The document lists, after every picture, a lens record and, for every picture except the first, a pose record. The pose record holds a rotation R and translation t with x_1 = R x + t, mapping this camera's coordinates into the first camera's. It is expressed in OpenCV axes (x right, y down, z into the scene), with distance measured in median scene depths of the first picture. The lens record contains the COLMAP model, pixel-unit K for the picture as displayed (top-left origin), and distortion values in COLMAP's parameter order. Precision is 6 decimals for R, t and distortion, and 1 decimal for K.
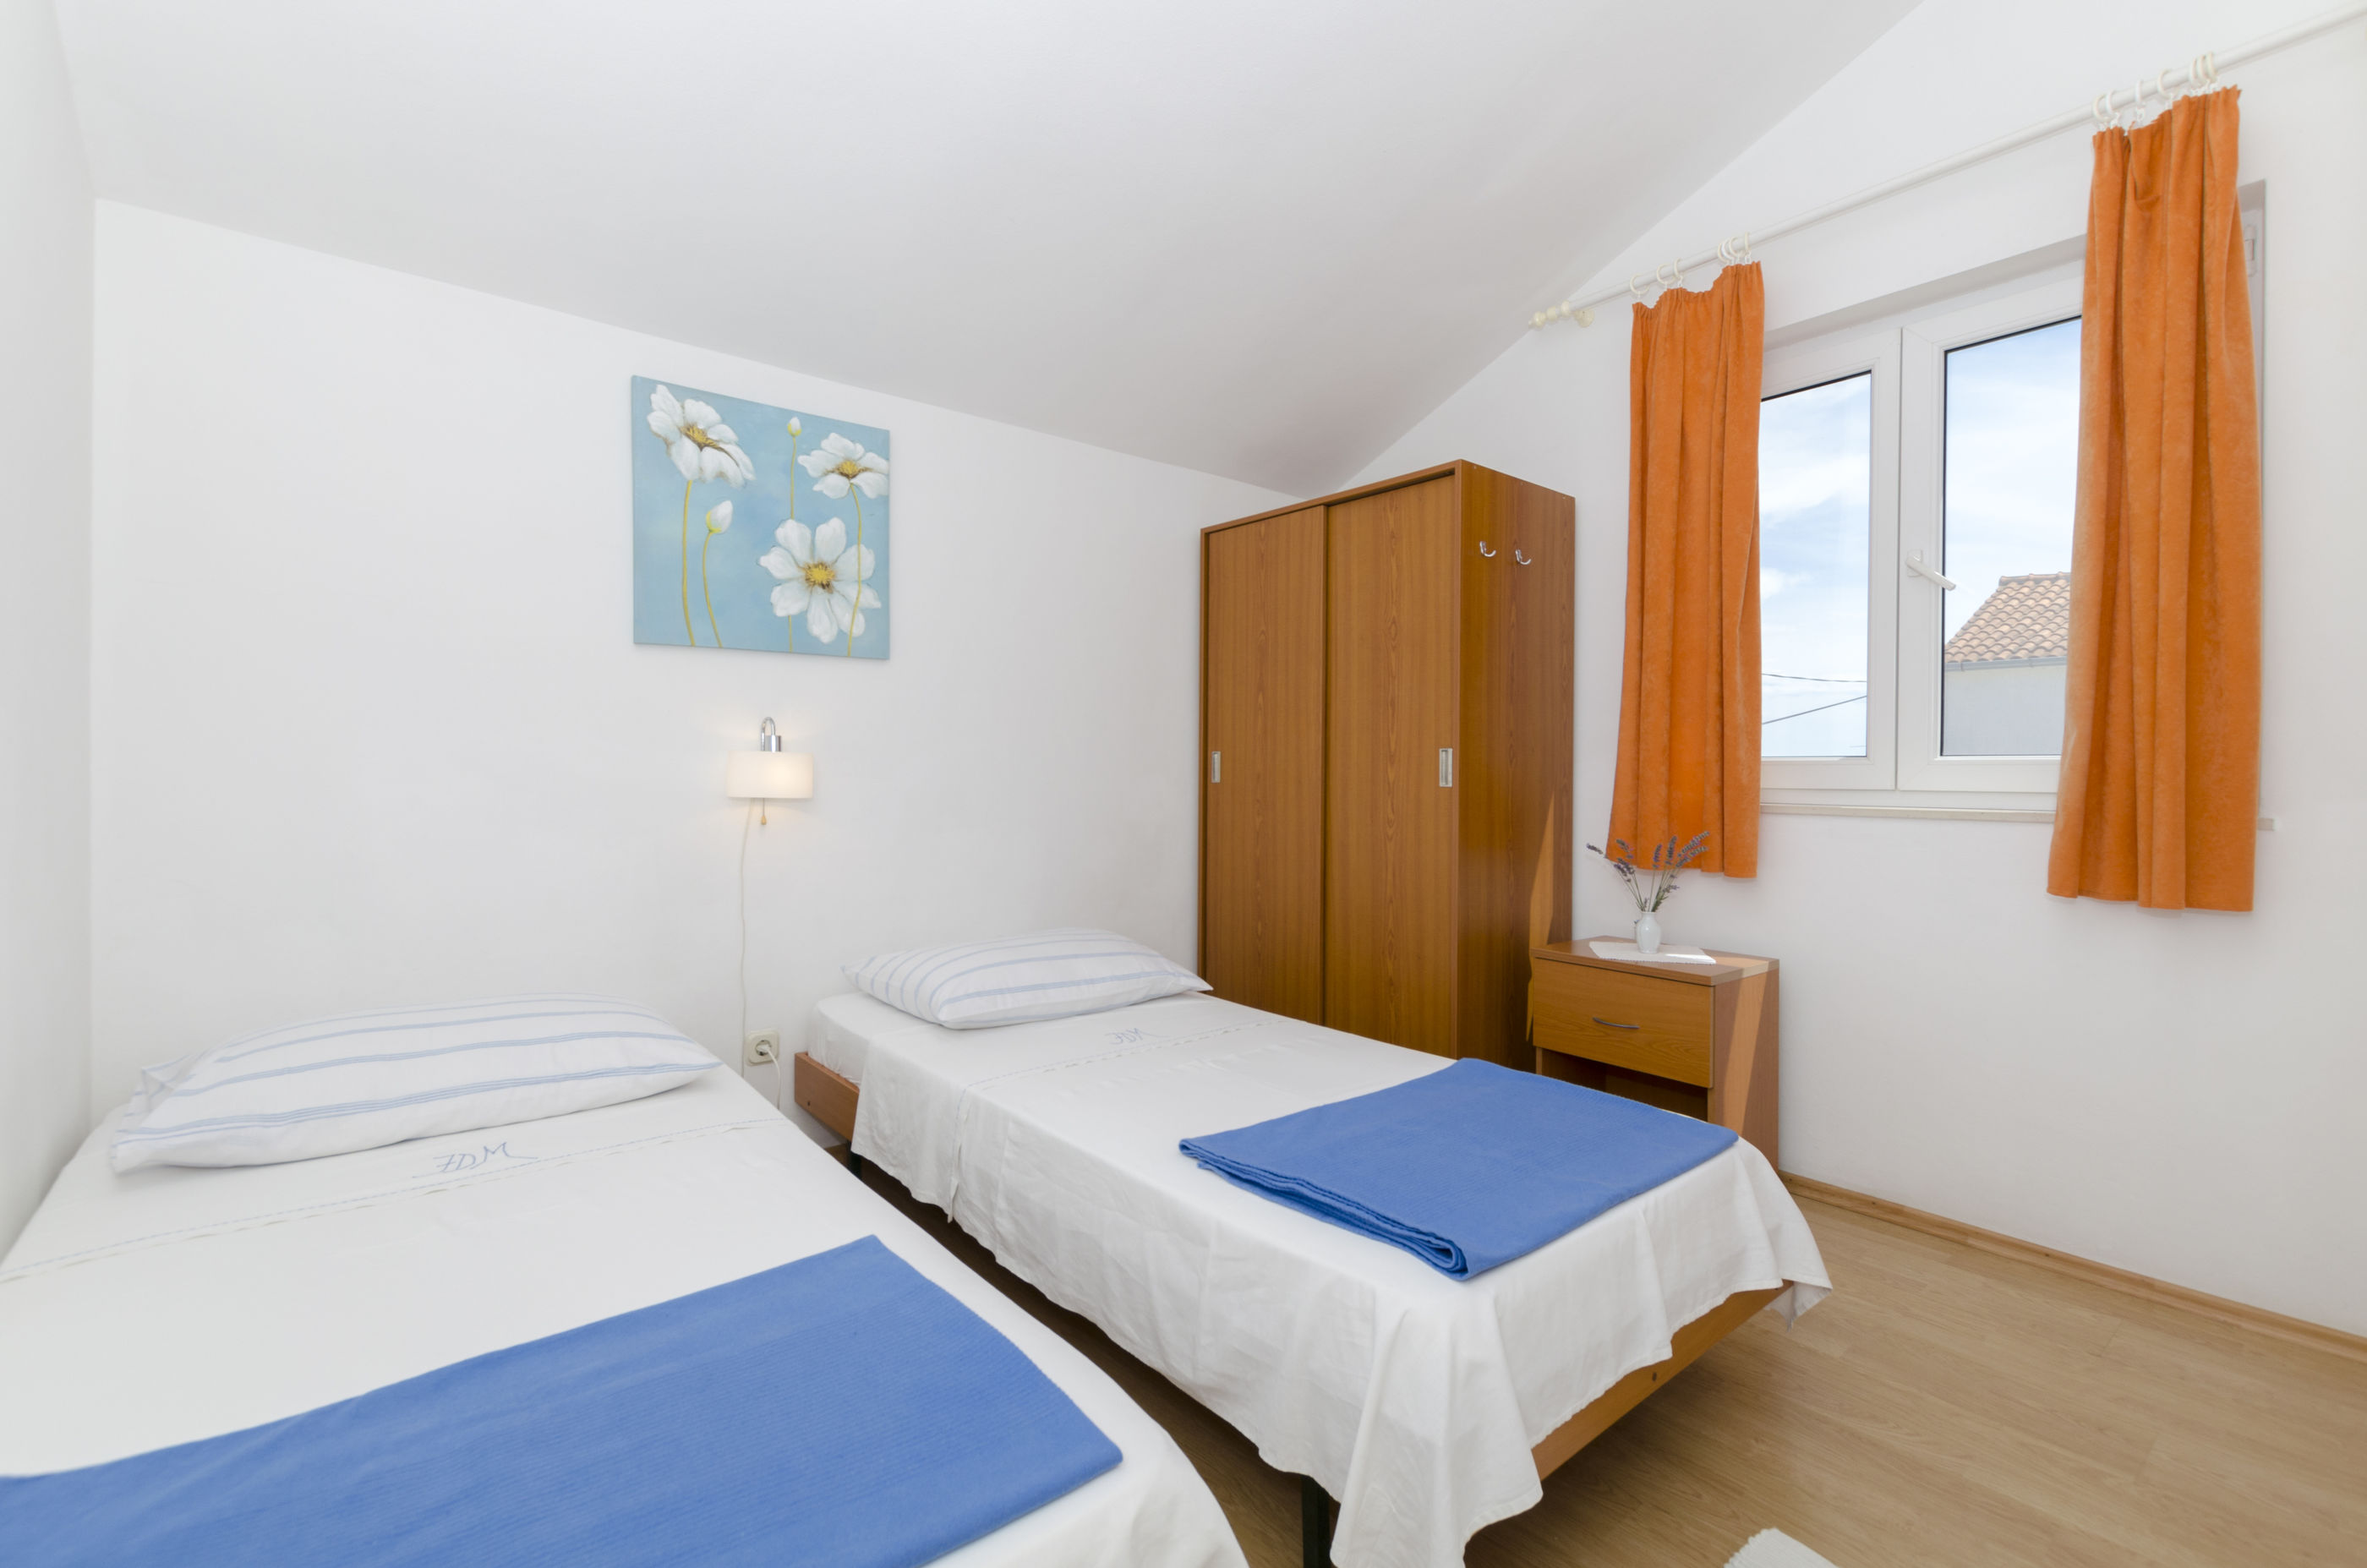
lens RADIAL K [[1035.0, 0, 1189.5], [0, 1035.0, 772.4], [0, 0, 1]] dist [0.012687, -0.005575]
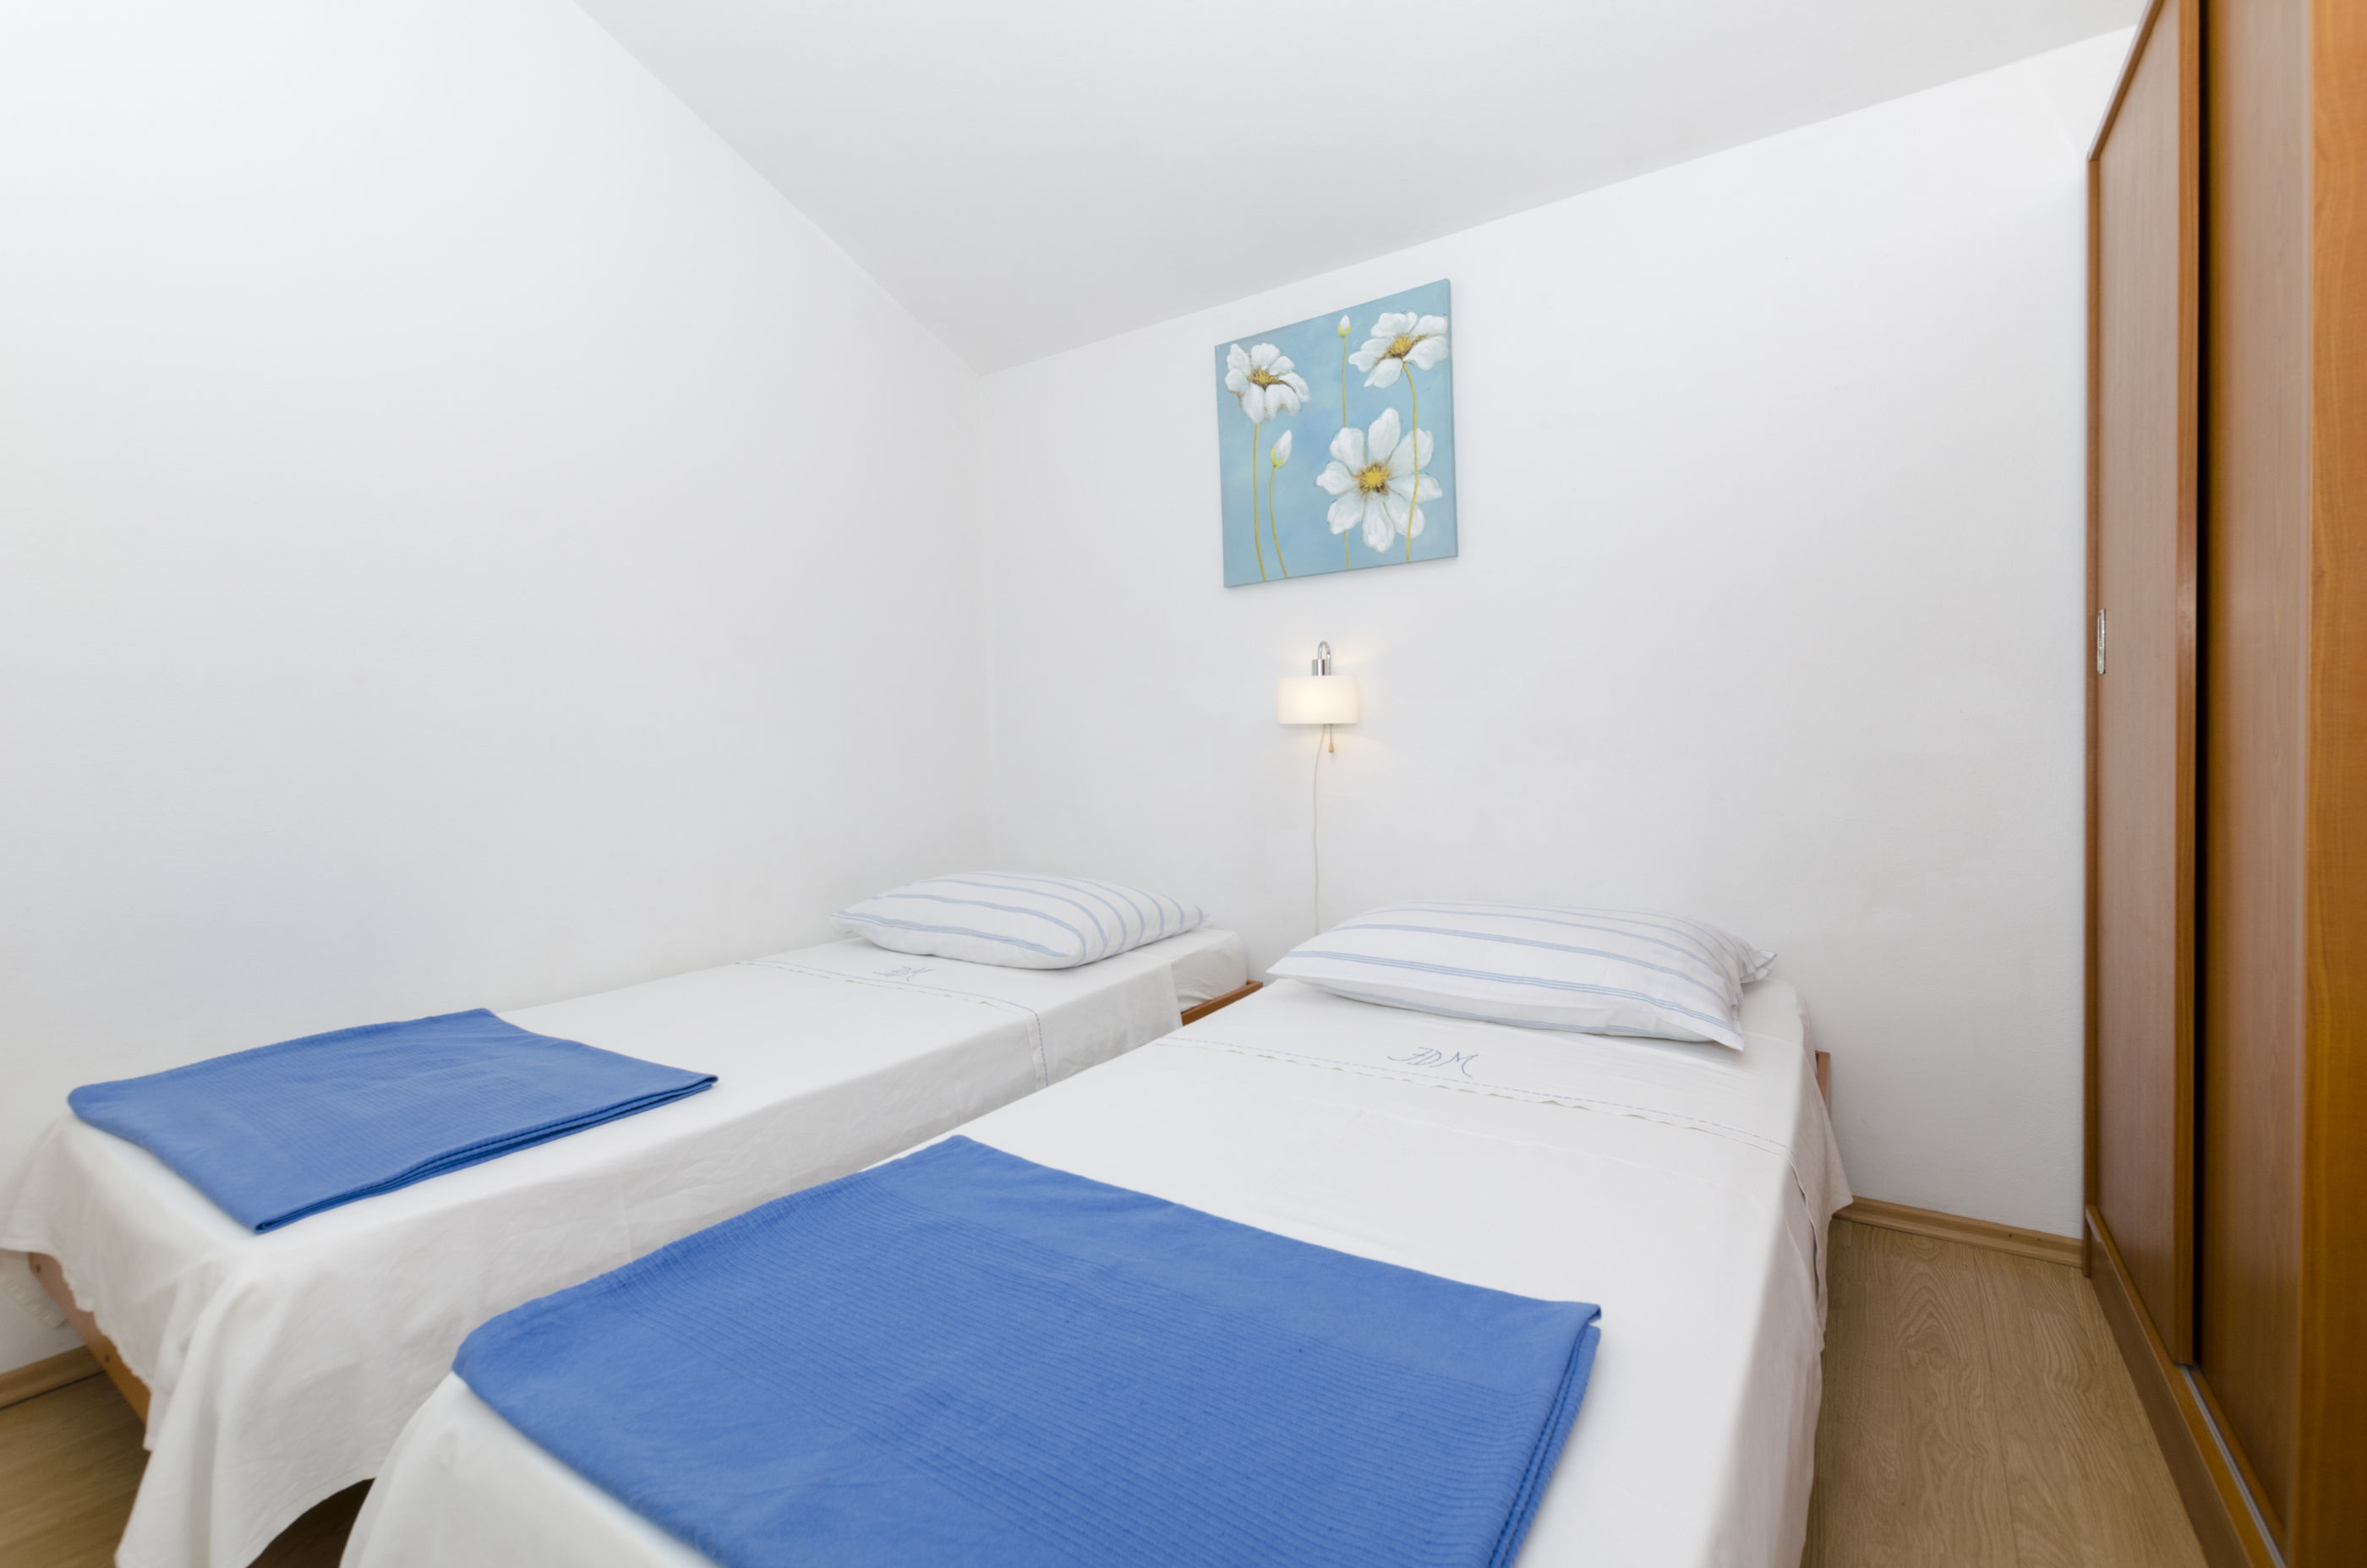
lens RADIAL K [[1035.0, 0, 1189.5], [0, 1035.0, 772.4], [0, 0, 1]] dist [0.012687, -0.005575]
pose [[0.289773, 0.013179, -0.957005, 0.476725], [0.025112, 0.999456, 0.021368, 0.044649], [0.956766, -0.030224, 0.289284, 0.583017]]
